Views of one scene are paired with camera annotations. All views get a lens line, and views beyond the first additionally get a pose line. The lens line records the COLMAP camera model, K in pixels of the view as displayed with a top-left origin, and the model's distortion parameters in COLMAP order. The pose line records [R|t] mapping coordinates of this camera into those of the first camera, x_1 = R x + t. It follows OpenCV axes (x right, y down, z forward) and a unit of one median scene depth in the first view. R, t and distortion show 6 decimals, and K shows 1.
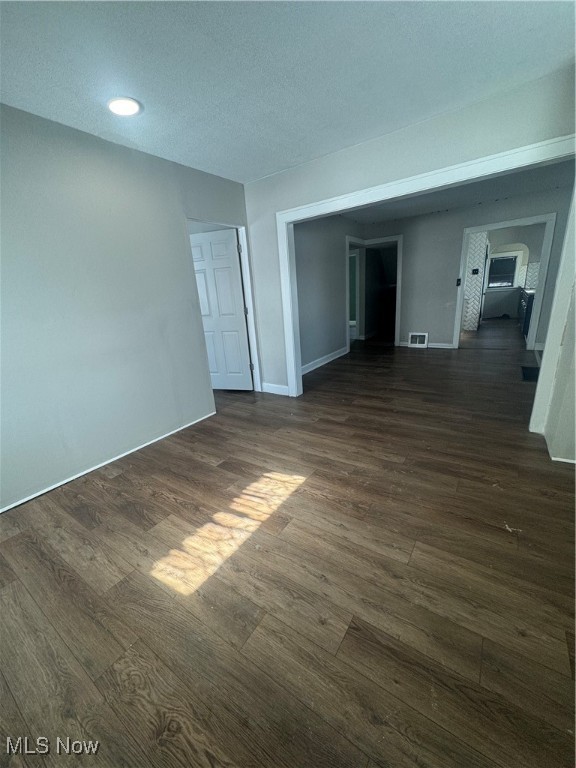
lens RADIAL K [[307.3, 0, 288.5], [0, 307.3, 384.8], [0, 0, 1]] dist [0.003497, 0.000057]
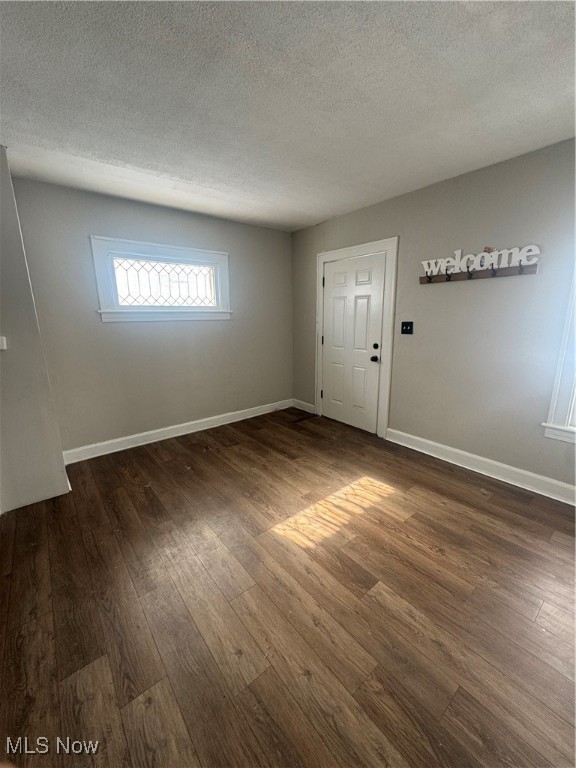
lens RADIAL K [[307.3, 0, 288.3], [0, 307.3, 383.9], [0, 0, 1]] dist [0.003497, 0.000057]
pose [[-0.955394, 0.015907, 0.294907, -0.321261], [0.159477, 0.868238, 0.469819, -0.604727], [-0.248576, 0.495893, -0.832046, 1.791888]]
